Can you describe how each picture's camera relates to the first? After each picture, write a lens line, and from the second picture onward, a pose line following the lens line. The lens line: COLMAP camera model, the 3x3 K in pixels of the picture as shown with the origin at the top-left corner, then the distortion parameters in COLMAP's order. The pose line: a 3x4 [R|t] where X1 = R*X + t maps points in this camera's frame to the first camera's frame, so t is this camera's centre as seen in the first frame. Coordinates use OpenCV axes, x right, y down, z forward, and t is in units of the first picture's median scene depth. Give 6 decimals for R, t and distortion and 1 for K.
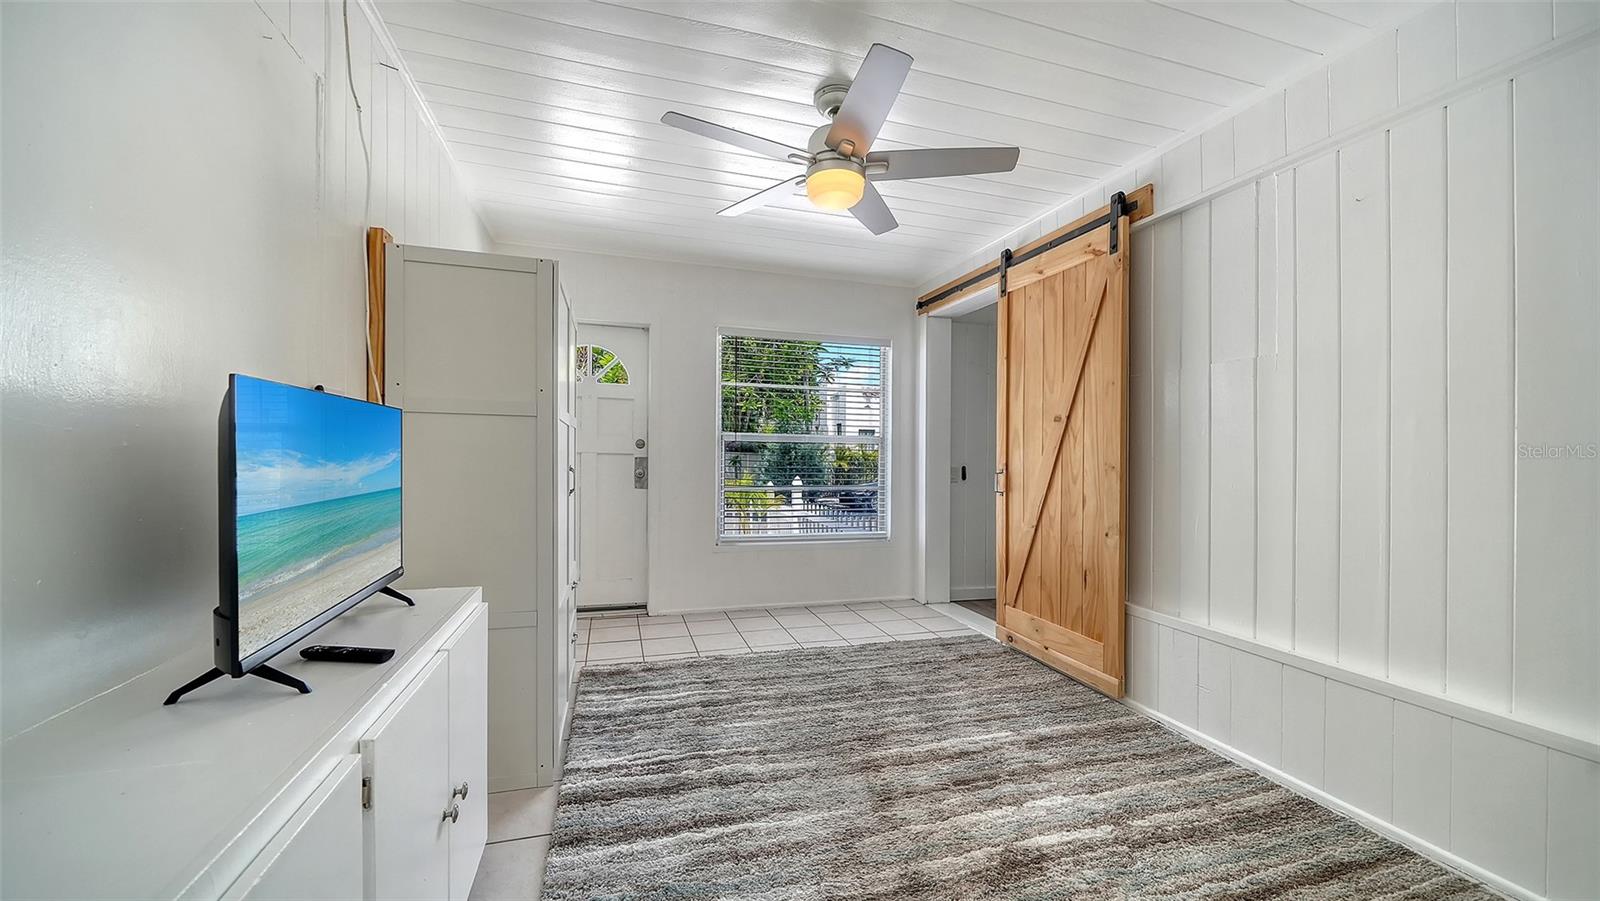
lens RADIAL K [[607.2, 0, 800.0], [0, 607.2, 450.5], [0, 0, 1]] dist [0.000109, 0.000008]
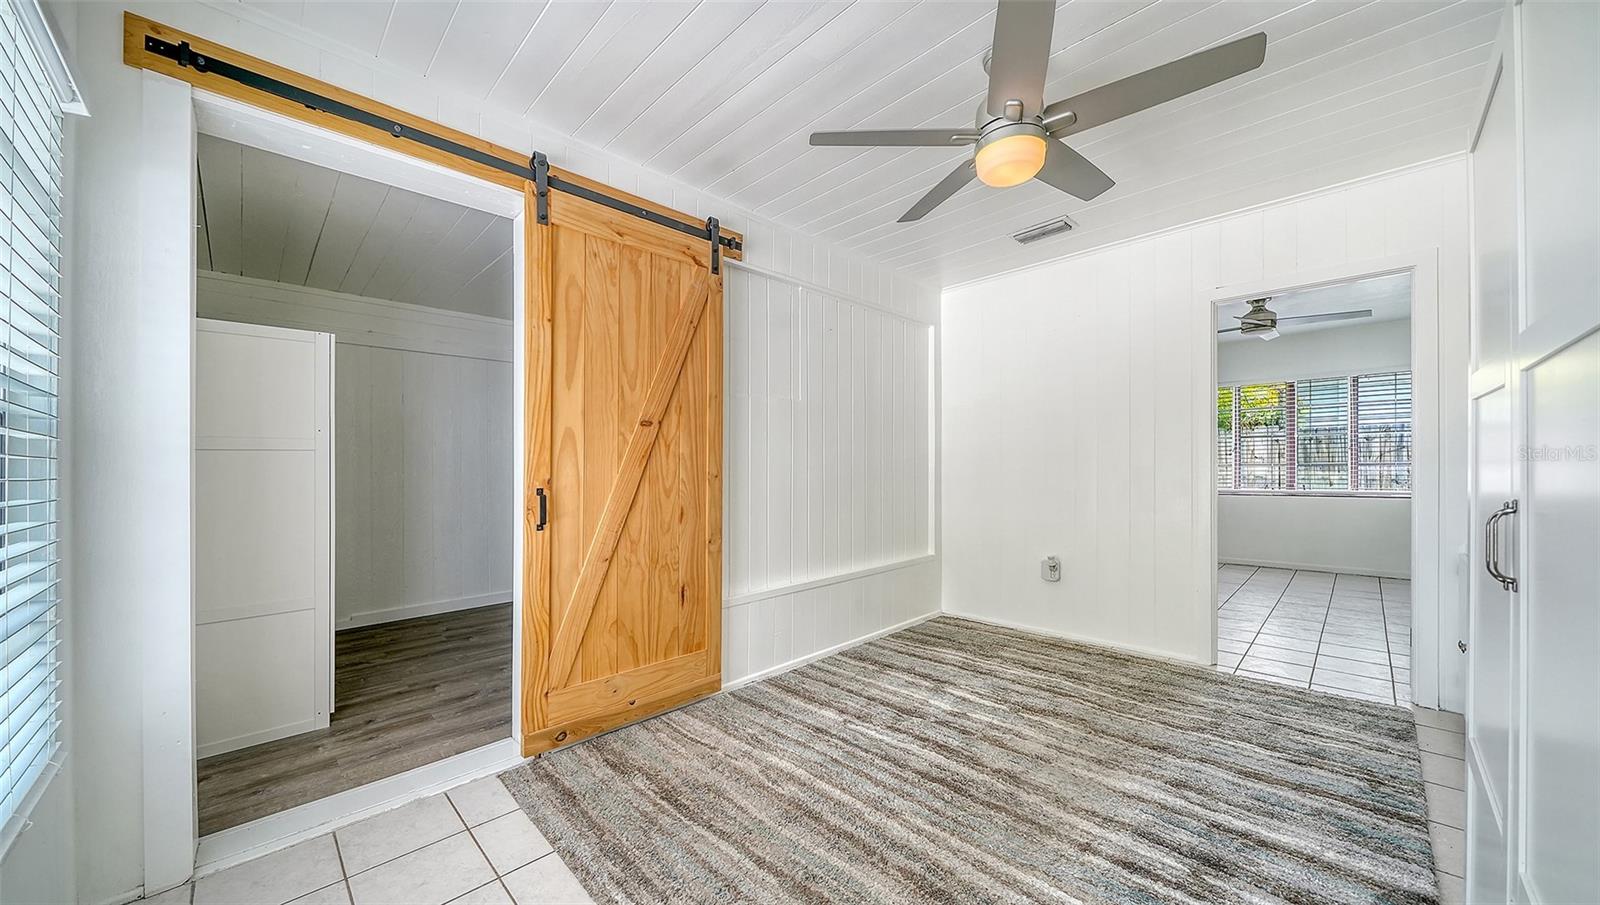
lens RADIAL K [[565.3, 0, 800.0], [0, 565.3, 452.5], [0, 0, 1]] dist [0.000380, -0.000035]
pose [[-0.464486, 0.006028, 0.885560, -0.409572], [-0.006072, 0.999932, -0.009992, -0.004062], [-0.885560, -0.010019, -0.464418, 1.272367]]
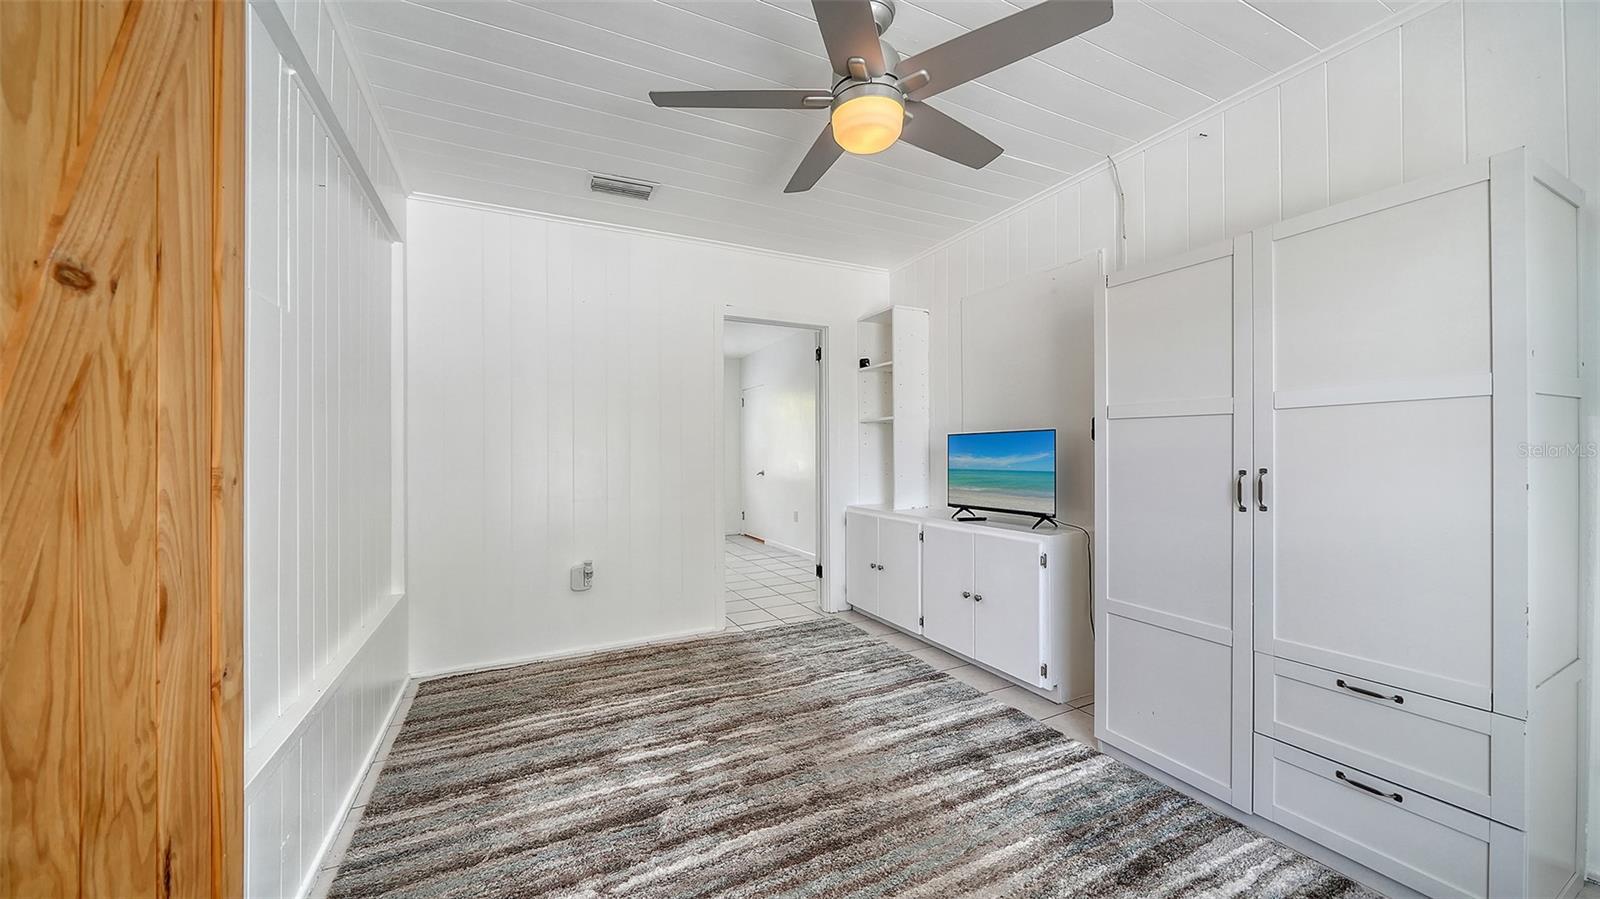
lens RADIAL K [[567.4, 0, 800.0], [0, 567.4, 449.5], [0, 0, 1]] dist [0.001112, -0.000092]
pose [[-0.986240, -0.013892, -0.164734, 0.216169], [-0.010938, 0.999763, -0.018823, 0.010816], [0.164956, -0.016762, -0.986158, 1.339620]]
